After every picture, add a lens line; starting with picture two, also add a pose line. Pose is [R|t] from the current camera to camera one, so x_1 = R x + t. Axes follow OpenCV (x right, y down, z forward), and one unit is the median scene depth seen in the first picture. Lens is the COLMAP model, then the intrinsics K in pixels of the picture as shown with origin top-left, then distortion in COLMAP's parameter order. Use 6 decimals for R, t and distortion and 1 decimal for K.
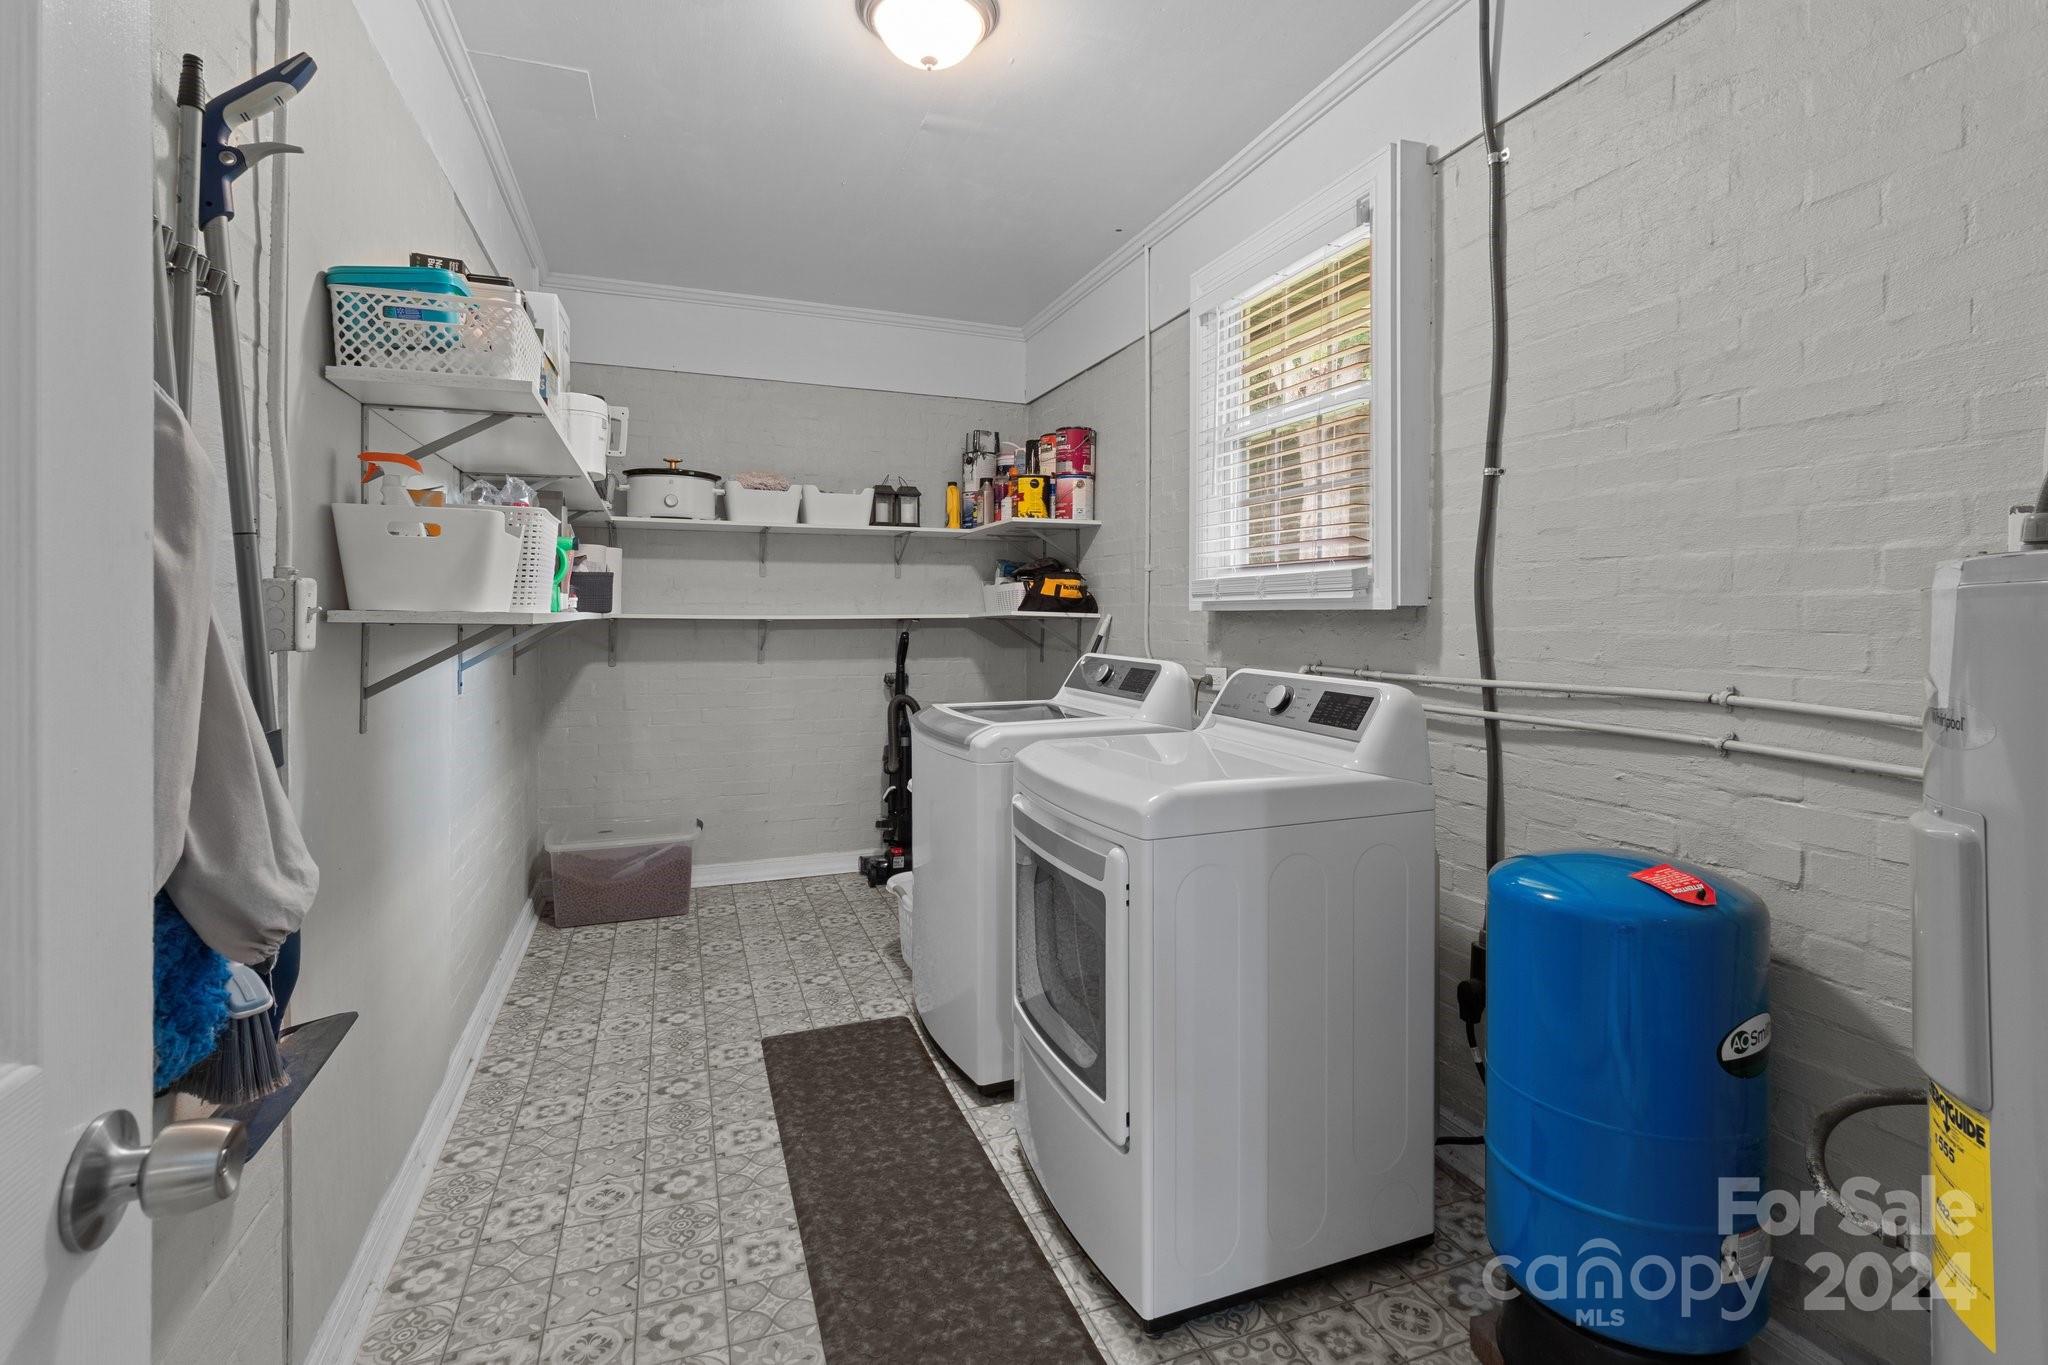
lens RADIAL K [[957.2, 0, 1045.4], [0, 957.2, 612.1], [0, 0, 1]] dist [-0.000064, 0.001023]
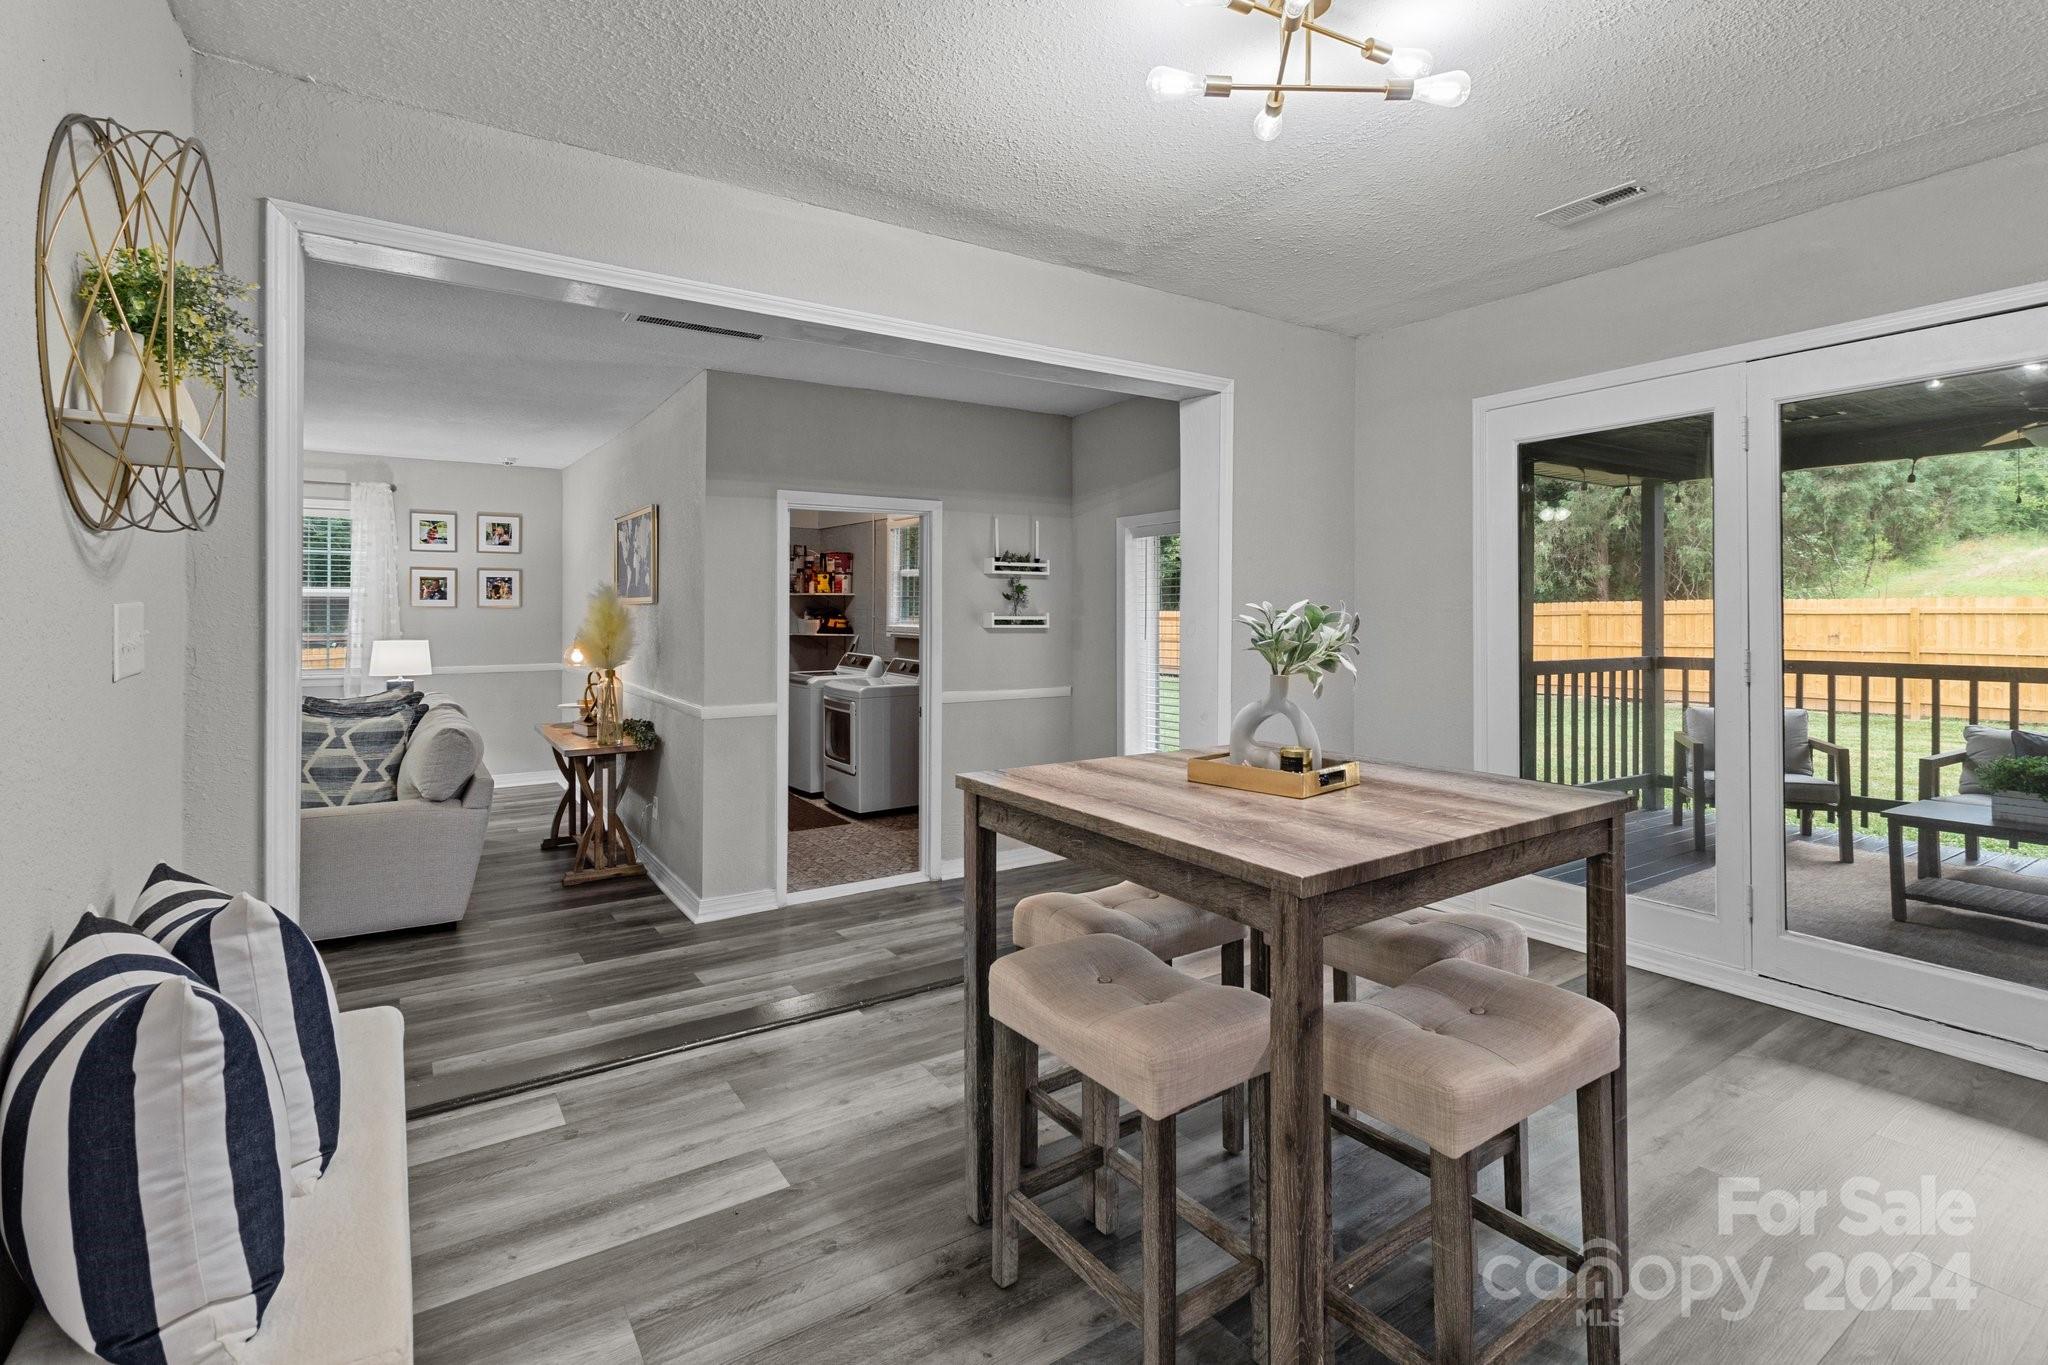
lens RADIAL K [[957.2, 0, 1020.5], [0, 957.2, 590.6], [0, 0, 1]] dist [-0.000064, 0.001023]
pose [[0.977898, 0.001768, 0.209077, -0.032551], [0.001140, 0.999904, -0.013790, -0.070818], [-0.209081, 0.013724, 0.977802, -1.300794]]
